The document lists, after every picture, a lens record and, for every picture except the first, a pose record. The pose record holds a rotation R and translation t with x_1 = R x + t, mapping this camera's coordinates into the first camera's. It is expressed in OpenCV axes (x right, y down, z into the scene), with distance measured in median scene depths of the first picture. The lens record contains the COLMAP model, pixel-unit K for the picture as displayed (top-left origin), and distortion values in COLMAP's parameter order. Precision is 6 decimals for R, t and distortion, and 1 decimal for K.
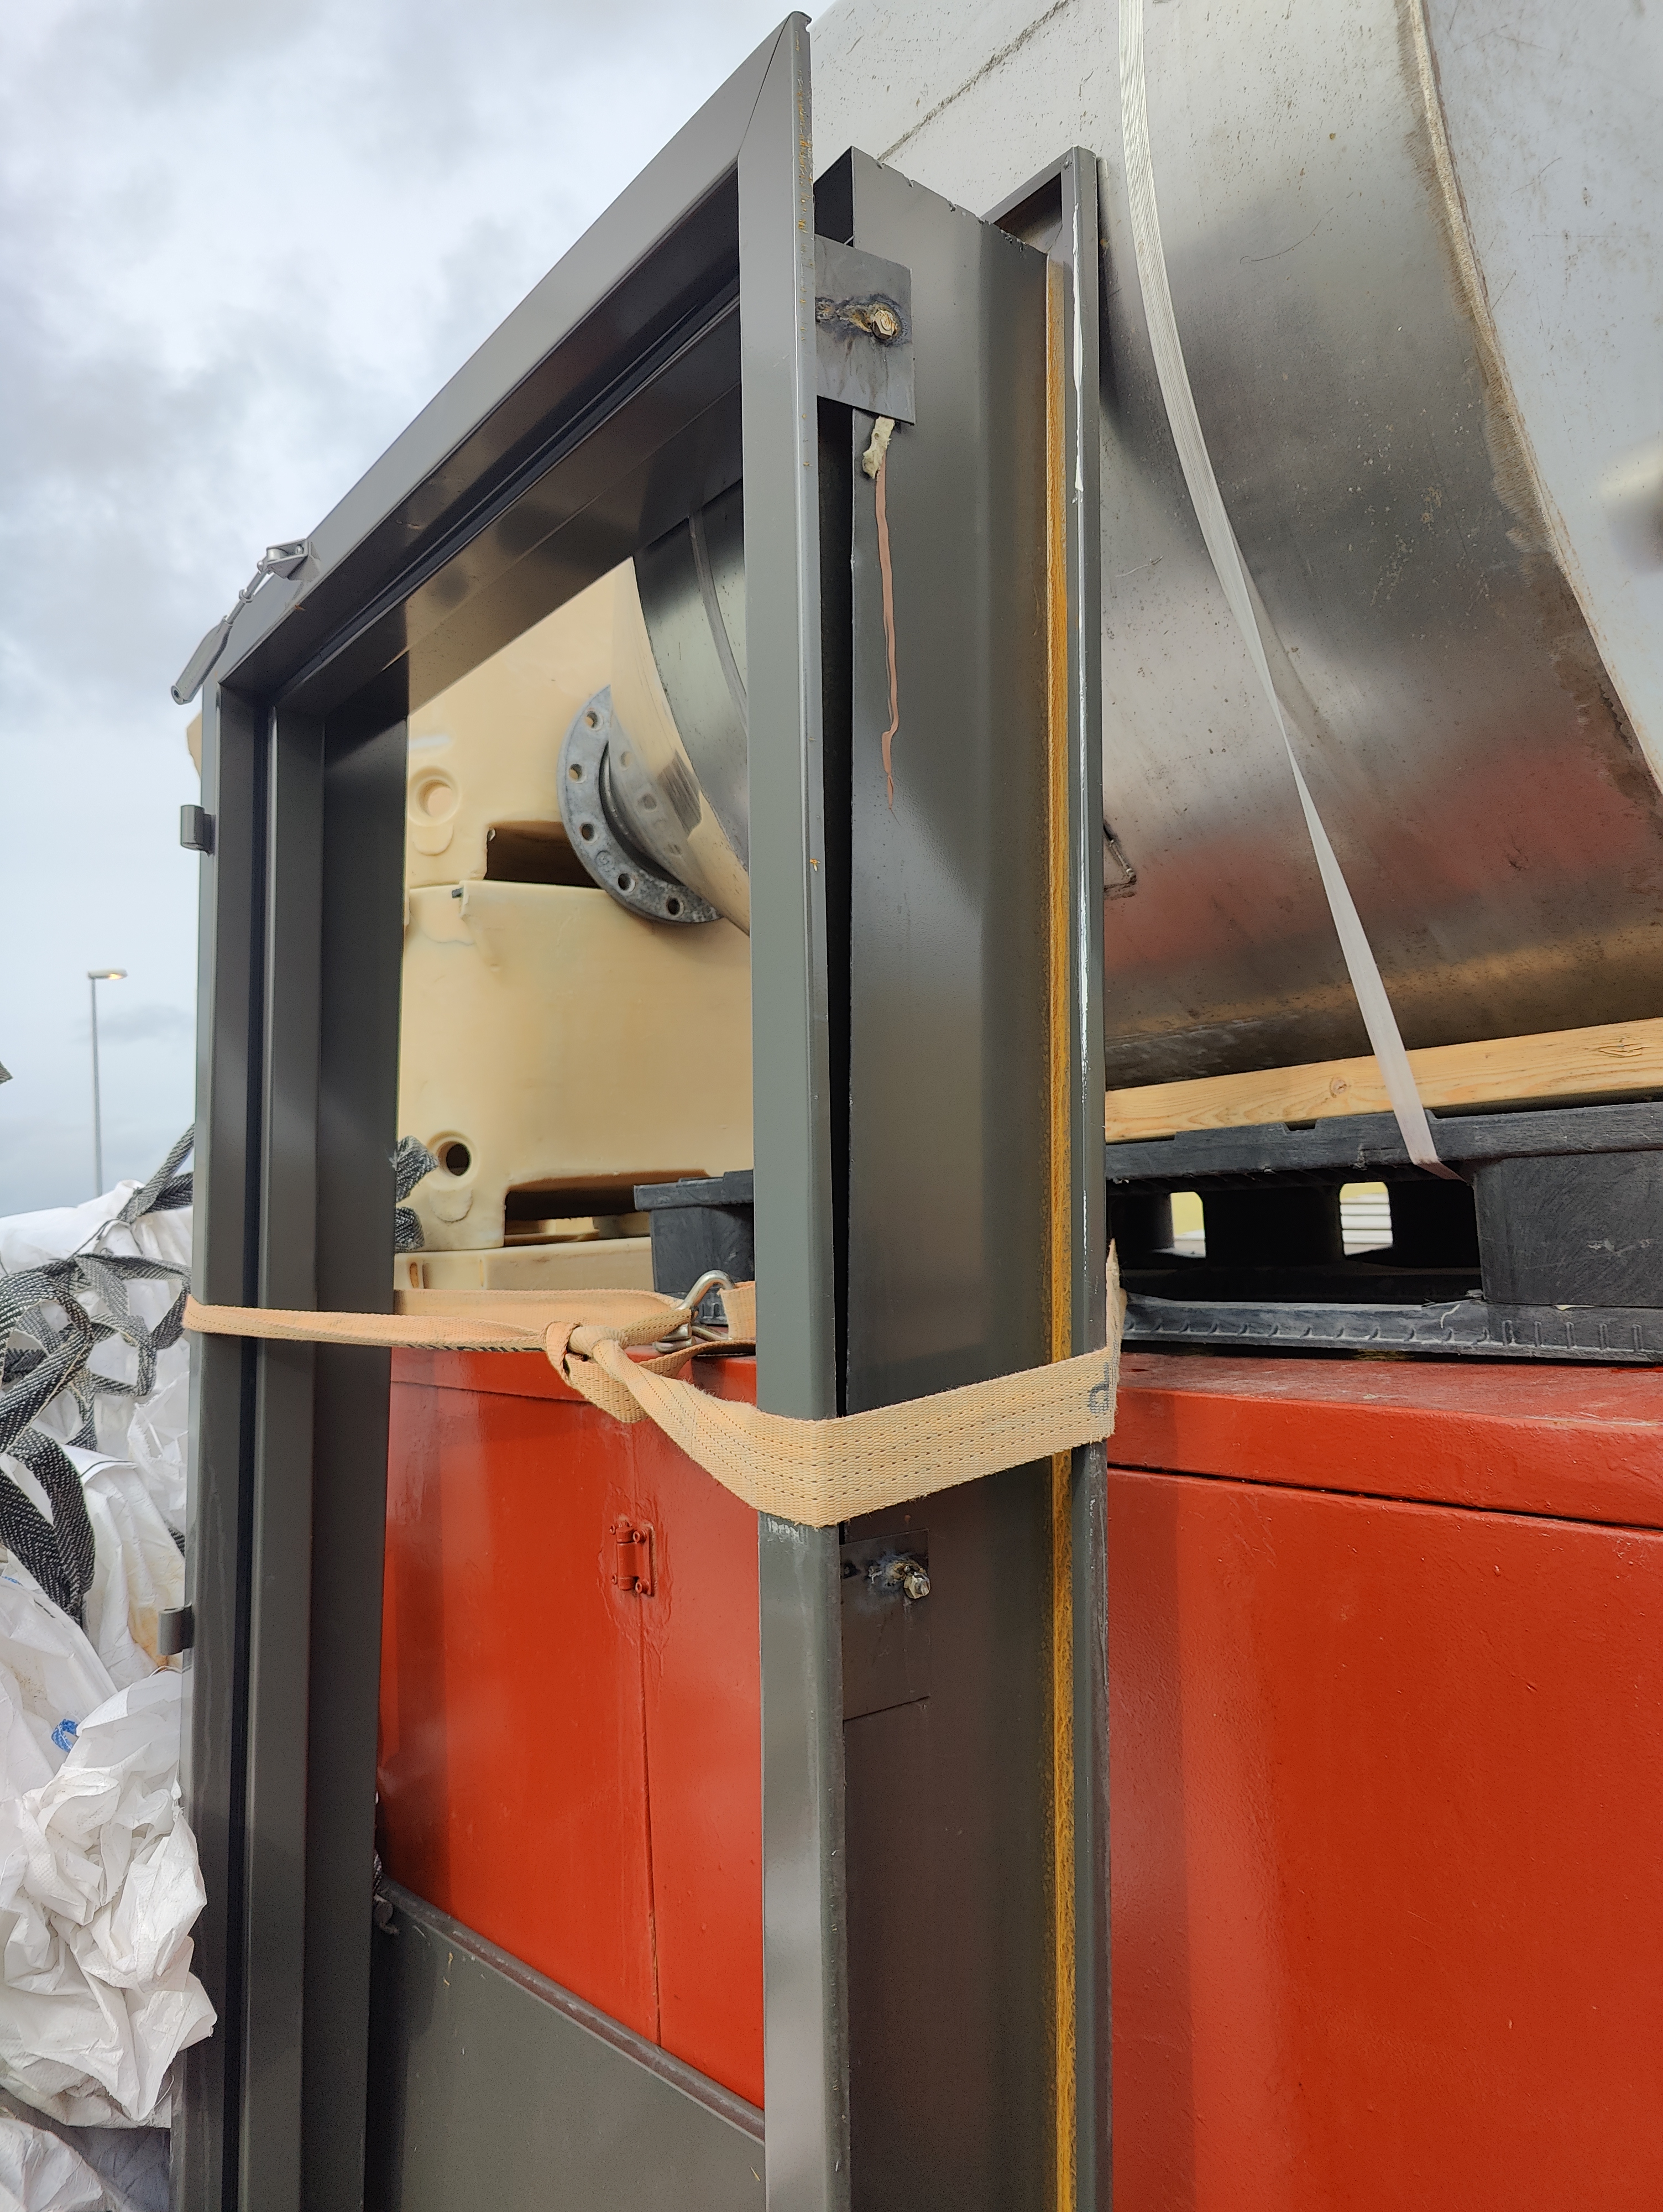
lens RADIAL K [[1625.0, 0, 831.5], [0, 1625.0, 1106.0], [0, 0, 1]] dist [0.051257, -0.058667]
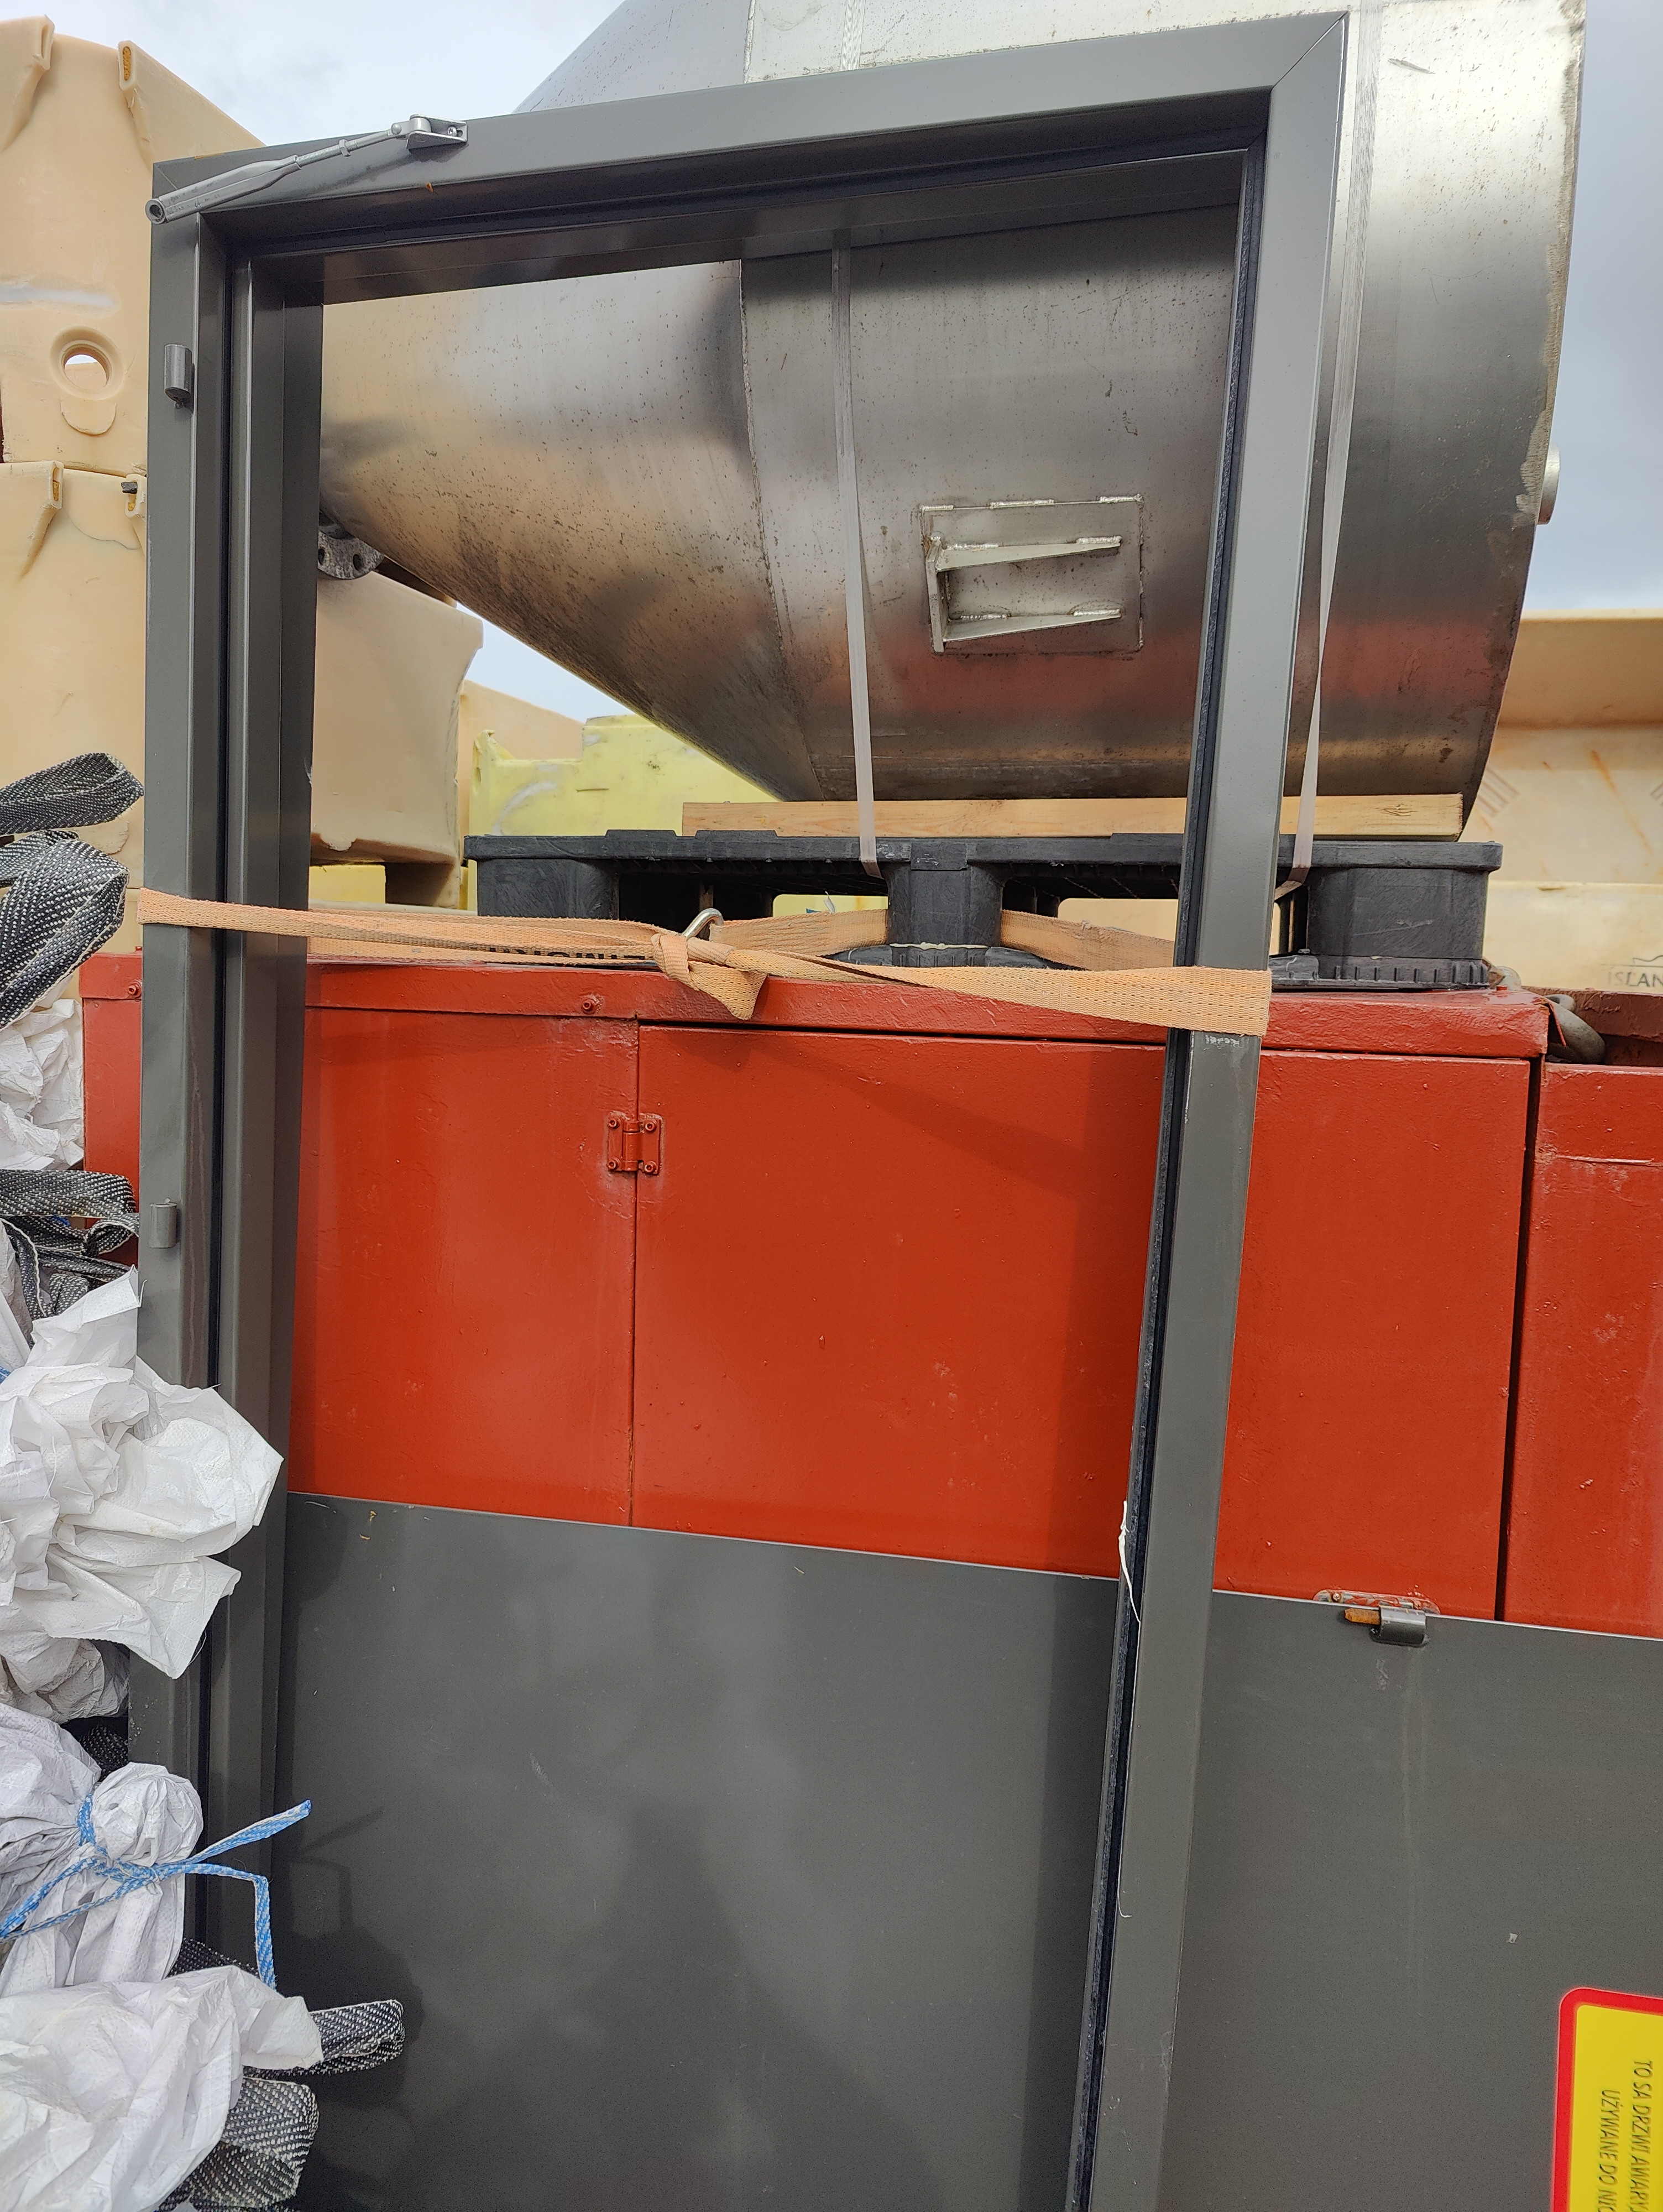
lens RADIAL K [[1625.0, 0, 831.5], [0, 1625.0, 1106.0], [0, 0, 1]] dist [0.051257, -0.058667]
pose [[0.777299, 0.023000, 0.628710, -0.823119], [-0.106845, 0.989641, 0.095893, 0.134230], [-0.619992, -0.141712, 0.771704, 0.012144]]
